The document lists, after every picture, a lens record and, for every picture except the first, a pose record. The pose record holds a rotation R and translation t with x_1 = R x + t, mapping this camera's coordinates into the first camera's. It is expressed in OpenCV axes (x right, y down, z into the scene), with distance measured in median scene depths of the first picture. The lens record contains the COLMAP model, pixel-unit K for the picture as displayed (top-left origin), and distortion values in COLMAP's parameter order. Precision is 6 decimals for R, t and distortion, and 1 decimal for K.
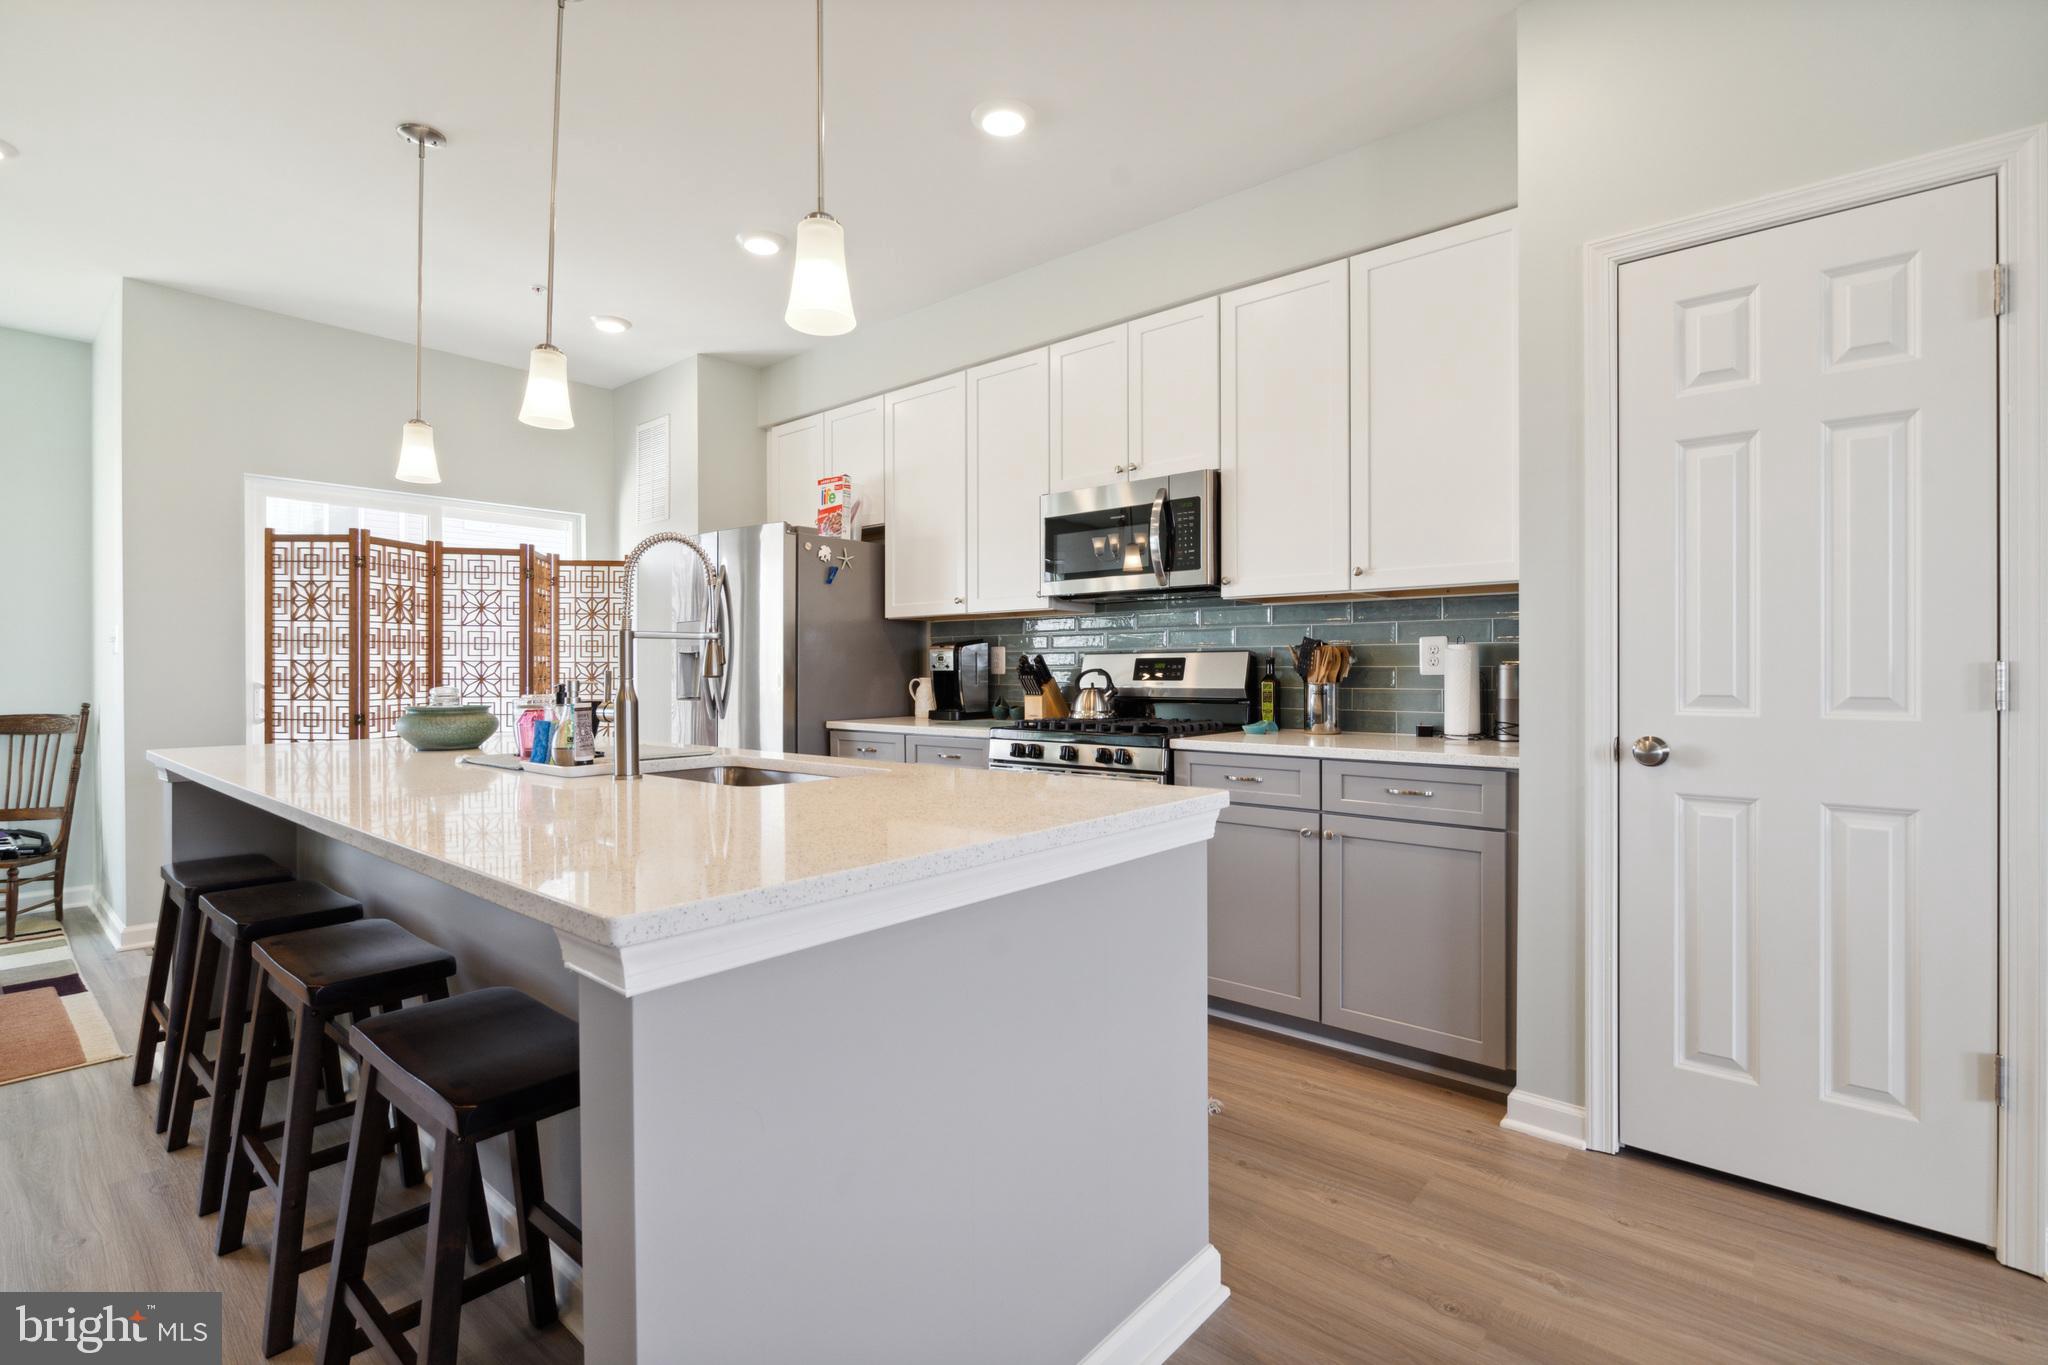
lens RADIAL K [[938.3, 0, 1024.0], [0, 938.3, 682.5], [0, 0, 1]] dist [0.001143, -0.000161]
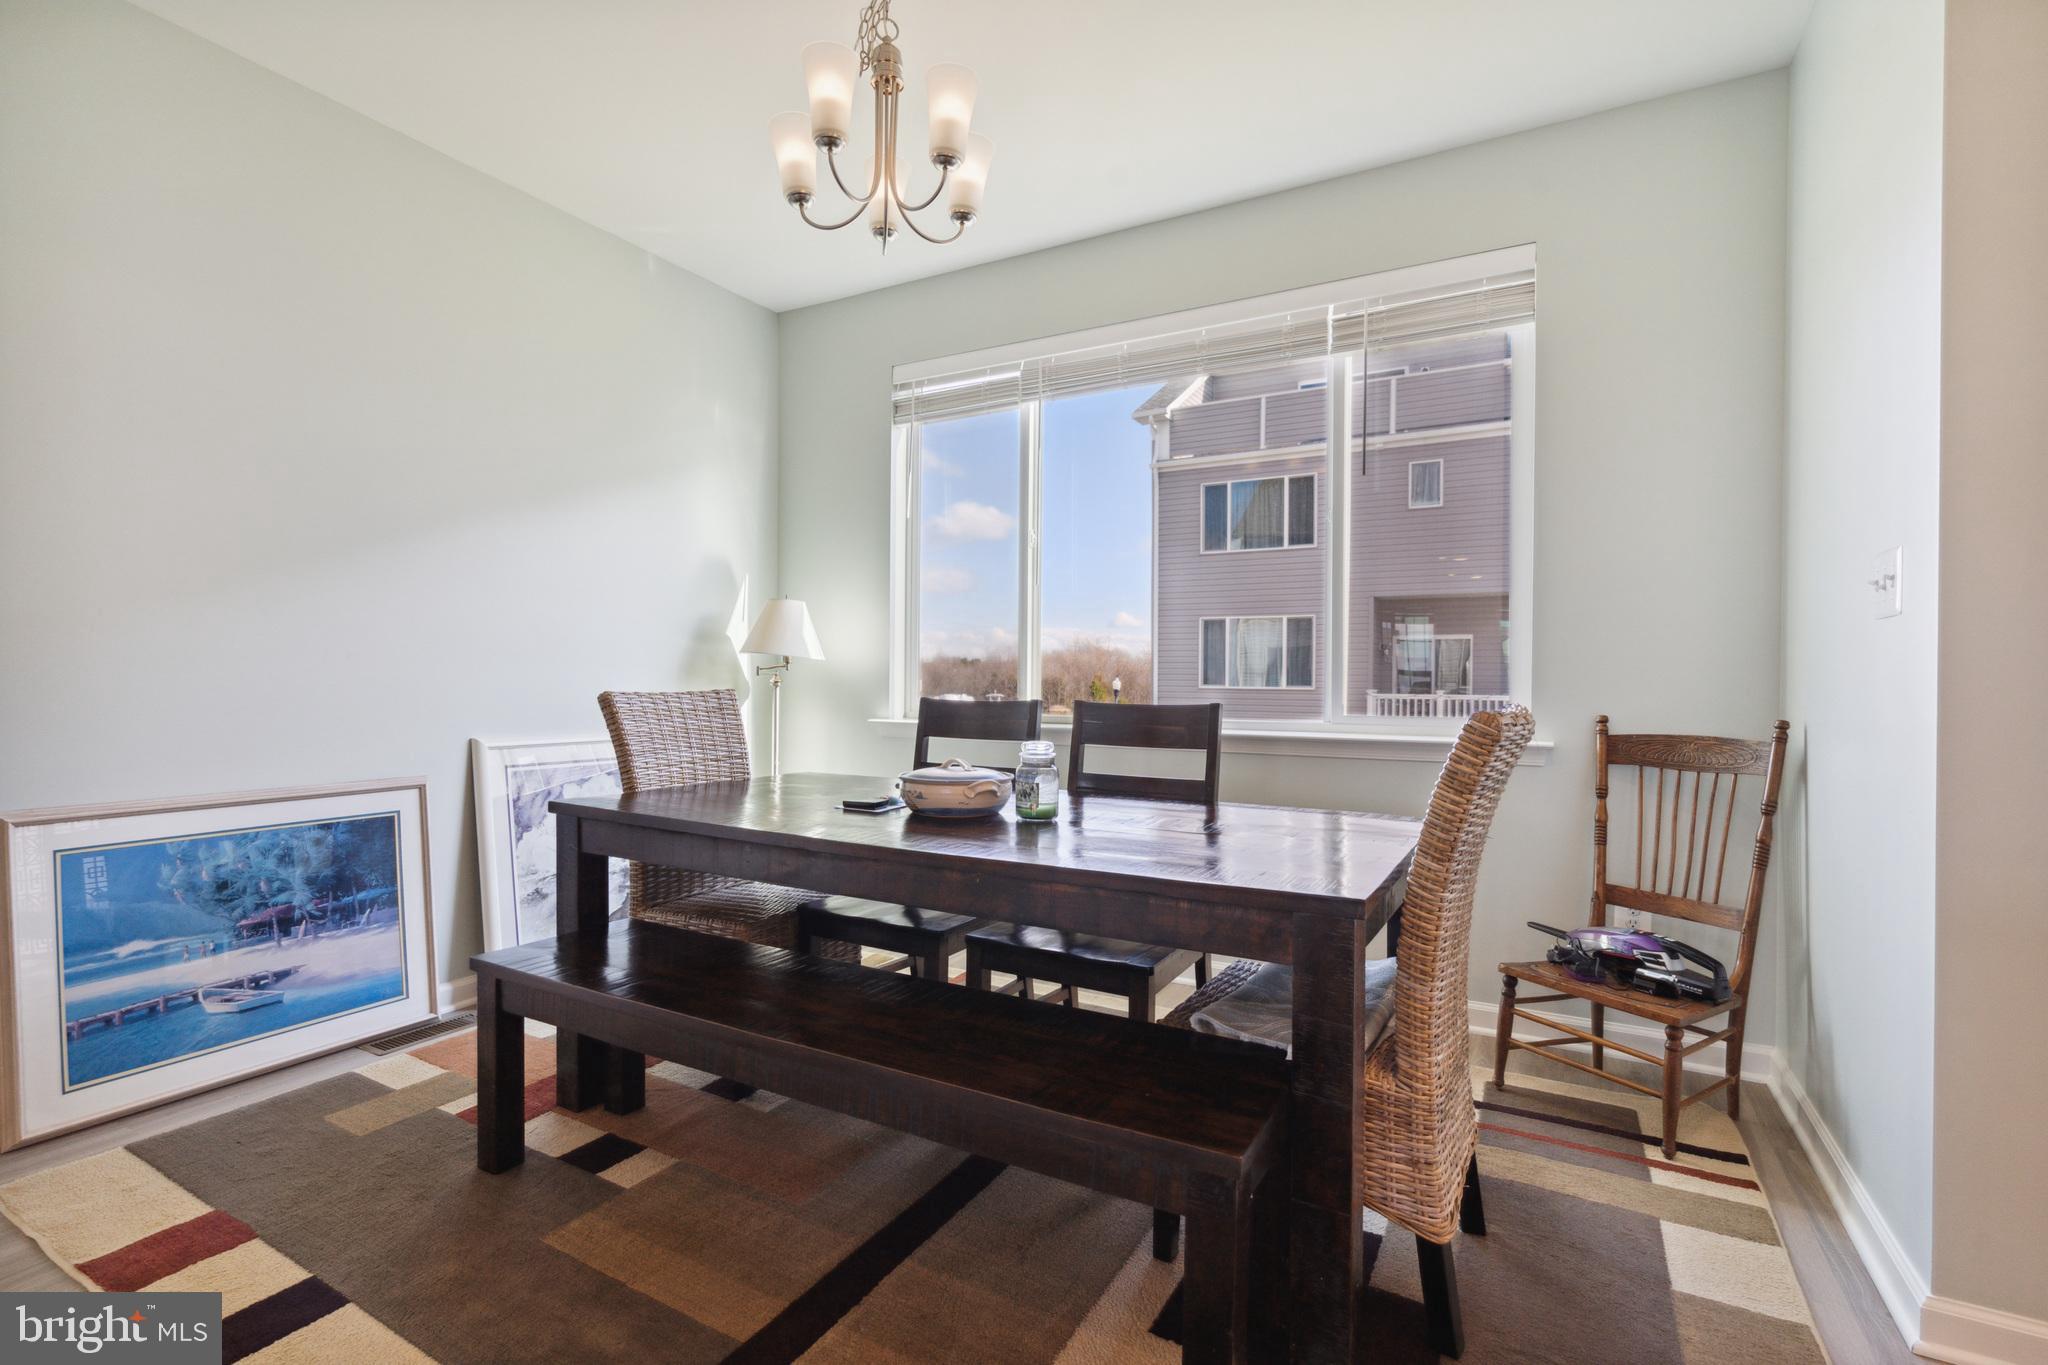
lens RADIAL K [[938.3, 0, 1024.0], [0, 938.3, 682.5], [0, 0, 1]] dist [0.001143, -0.000161]
pose [[0.186118, 0.004102, -0.982519, -0.589736], [-0.002752, 0.999990, 0.003654, 0.000612], [0.982523, 0.002023, 0.186128, 0.509313]]
